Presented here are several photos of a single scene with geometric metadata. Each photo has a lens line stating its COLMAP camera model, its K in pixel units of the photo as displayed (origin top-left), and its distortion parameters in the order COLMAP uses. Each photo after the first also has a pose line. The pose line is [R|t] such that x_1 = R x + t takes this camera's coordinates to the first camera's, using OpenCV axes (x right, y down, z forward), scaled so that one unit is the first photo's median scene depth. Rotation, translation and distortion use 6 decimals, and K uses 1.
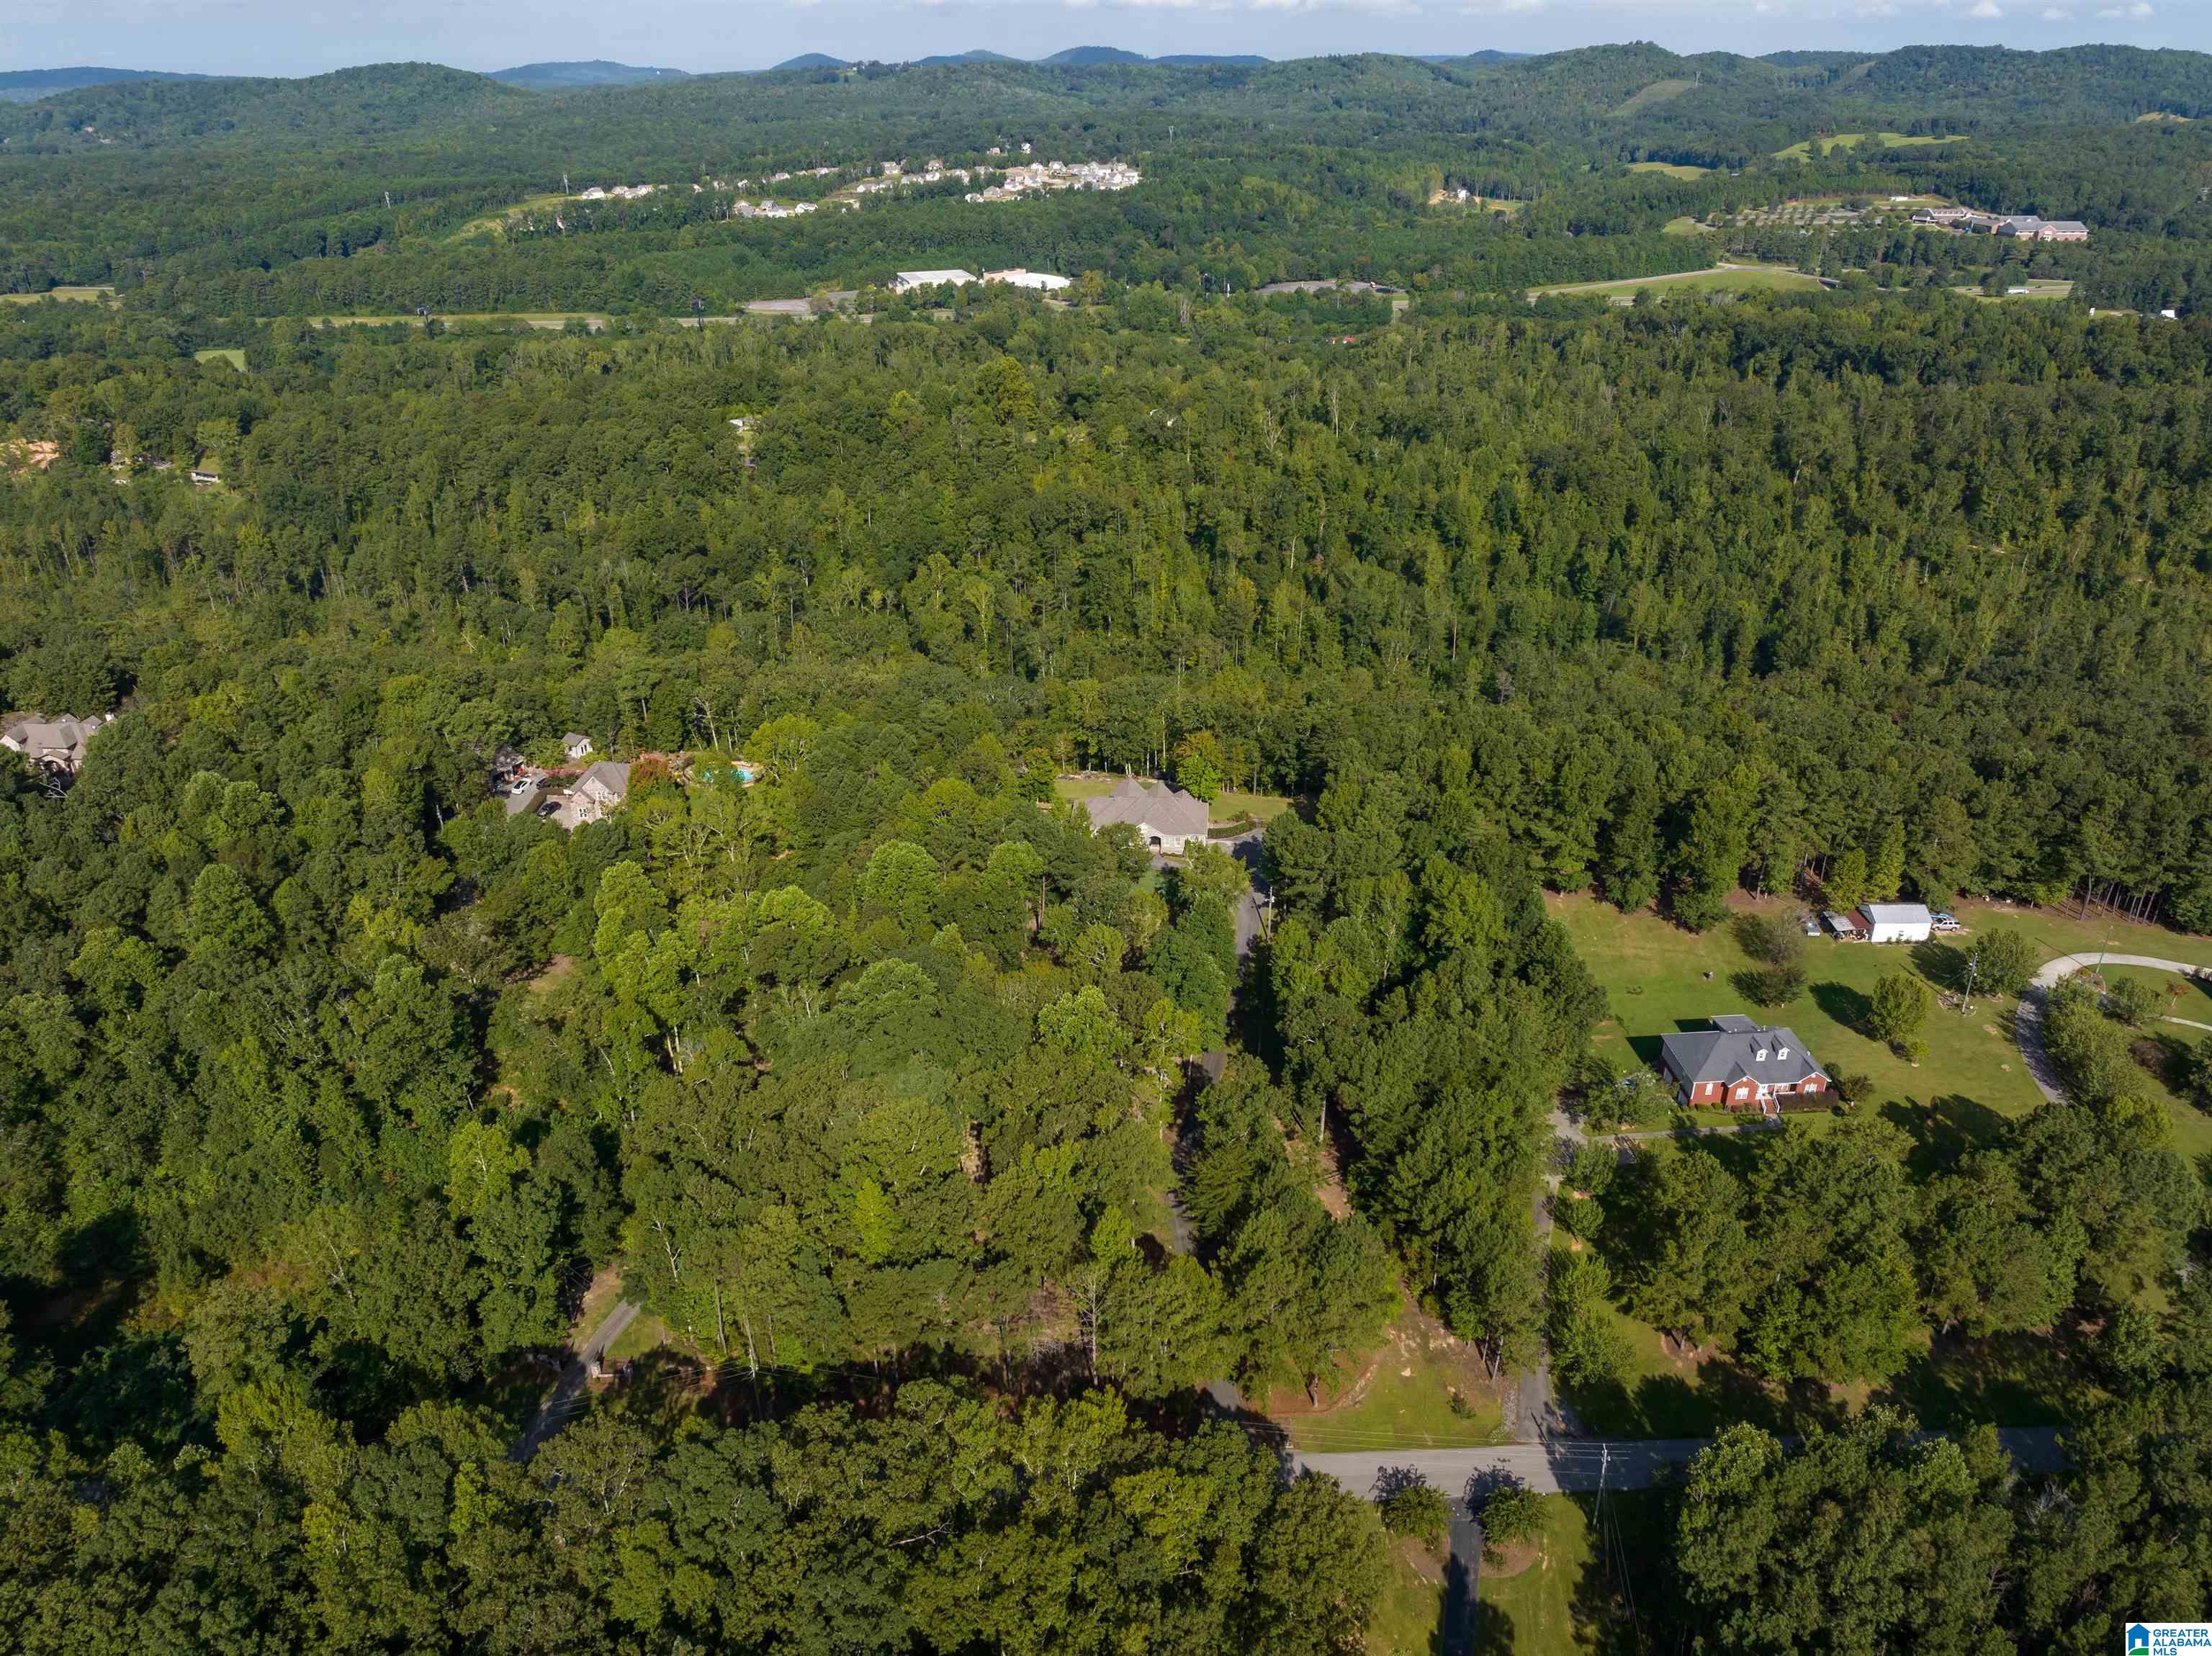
lens RADIAL K [[1561.0, 0, 1107.6], [0, 1561.0, 837.8], [0, 0, 1]] dist [-0.050498, 0.020002]
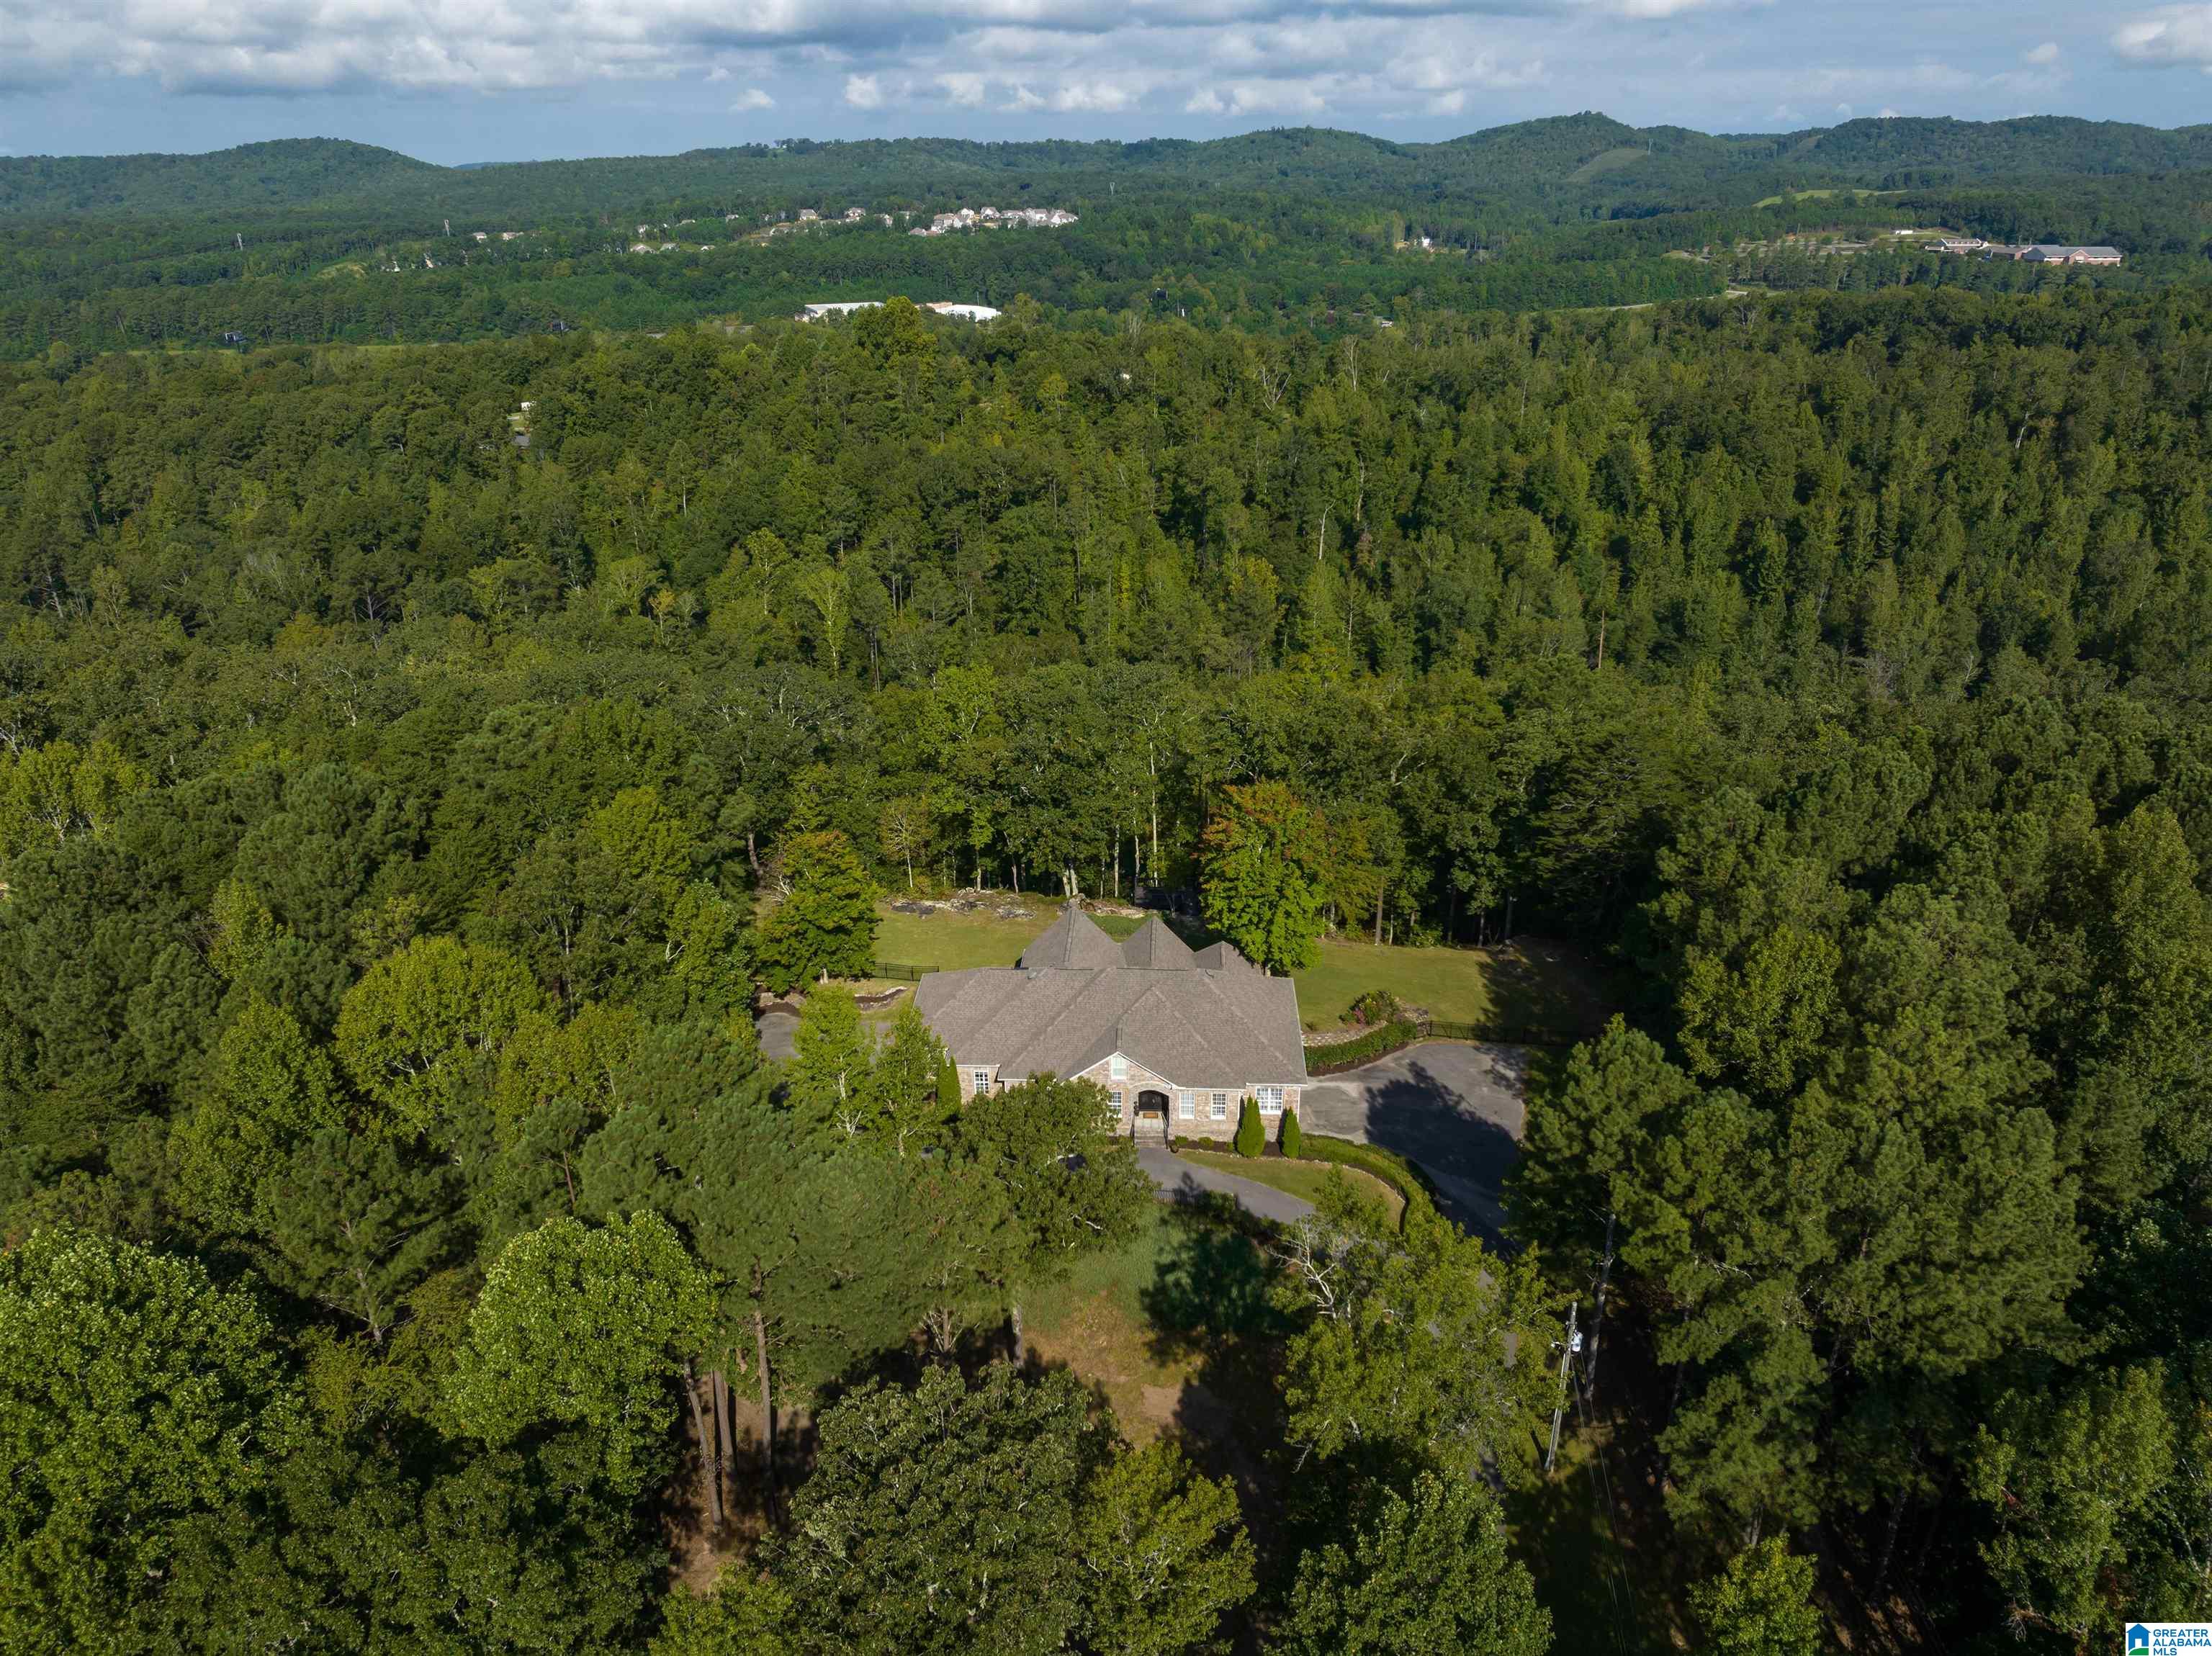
lens RADIAL K [[1561.0, 0, 1104.7], [0, 1561.0, 825.9], [0, 0, 1]] dist [-0.050498, 0.020002]
pose [[0.999404, -0.015567, 0.030804, 0.002586], [0.017643, 0.997507, -0.068322, -0.008042], [-0.029664, 0.068824, 0.997188, 0.154136]]
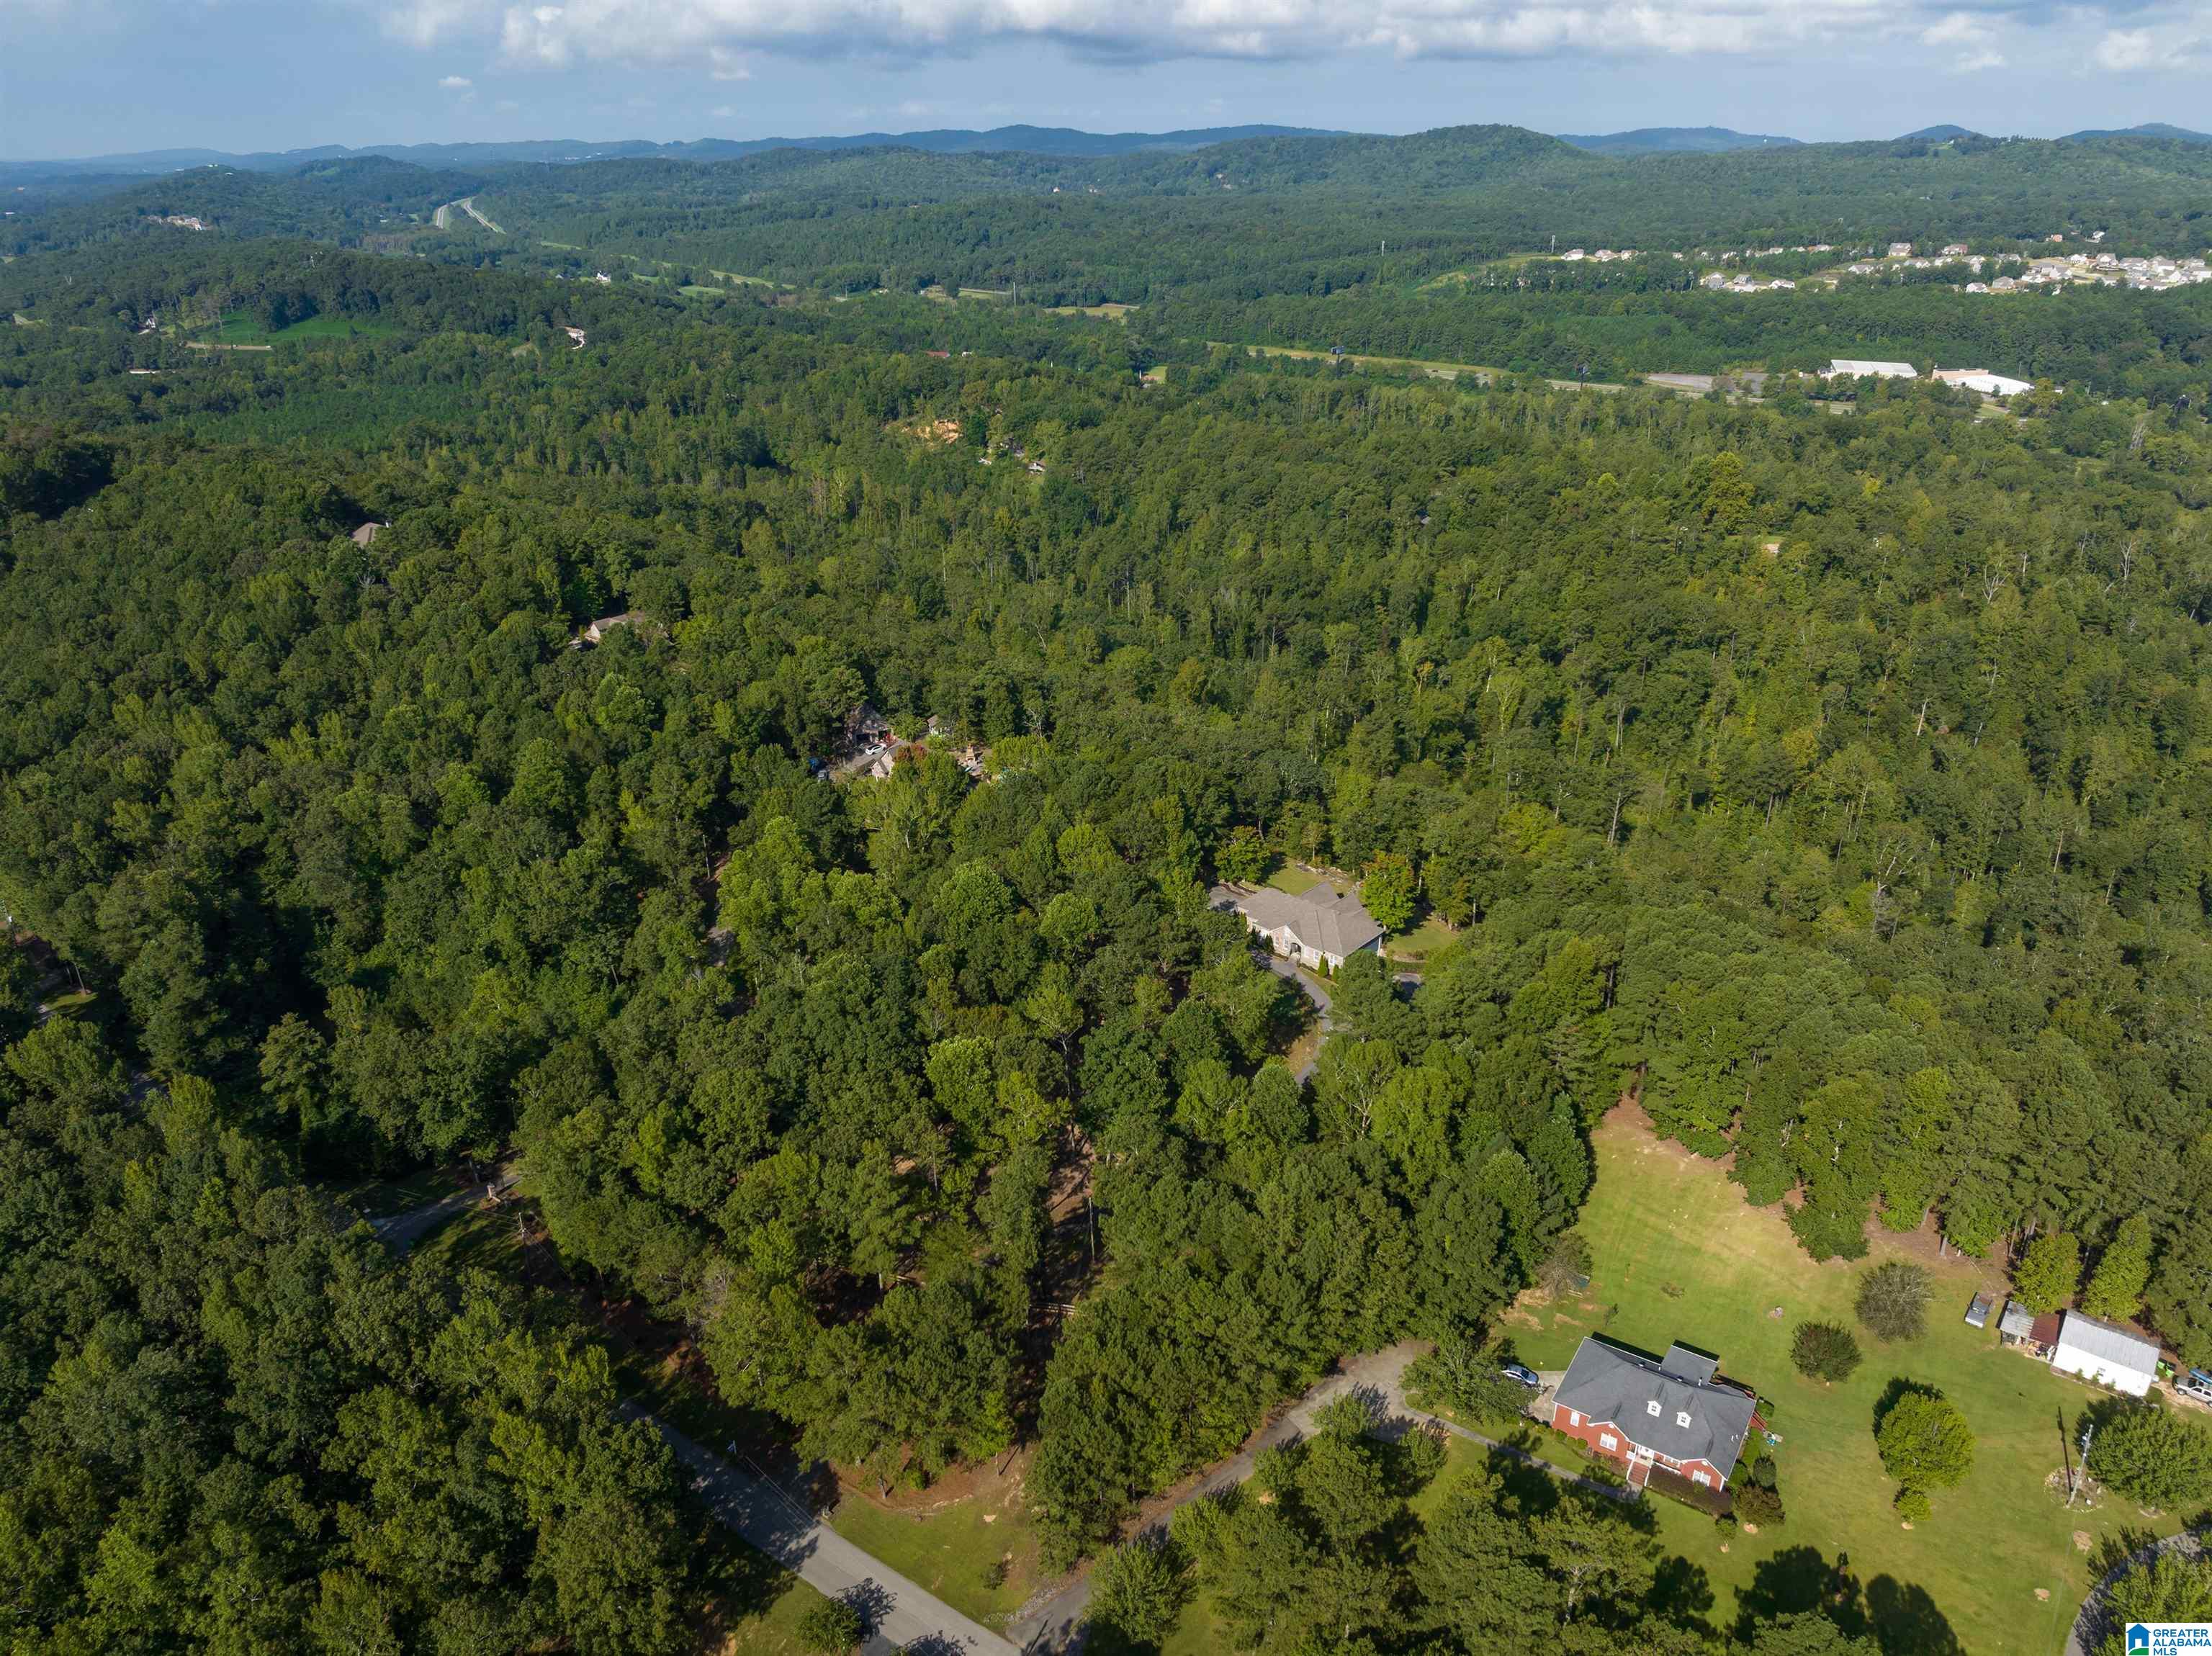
lens RADIAL K [[1561.0, 0, 1103.8], [0, 1561.0, 840.3], [0, 0, 1]] dist [-0.050498, 0.020002]
pose [[0.798189, 0.252440, -0.546963, 0.101513], [-0.270750, 0.961421, 0.048616, -0.017415], [0.538135, 0.109285, 0.835744, 0.032793]]
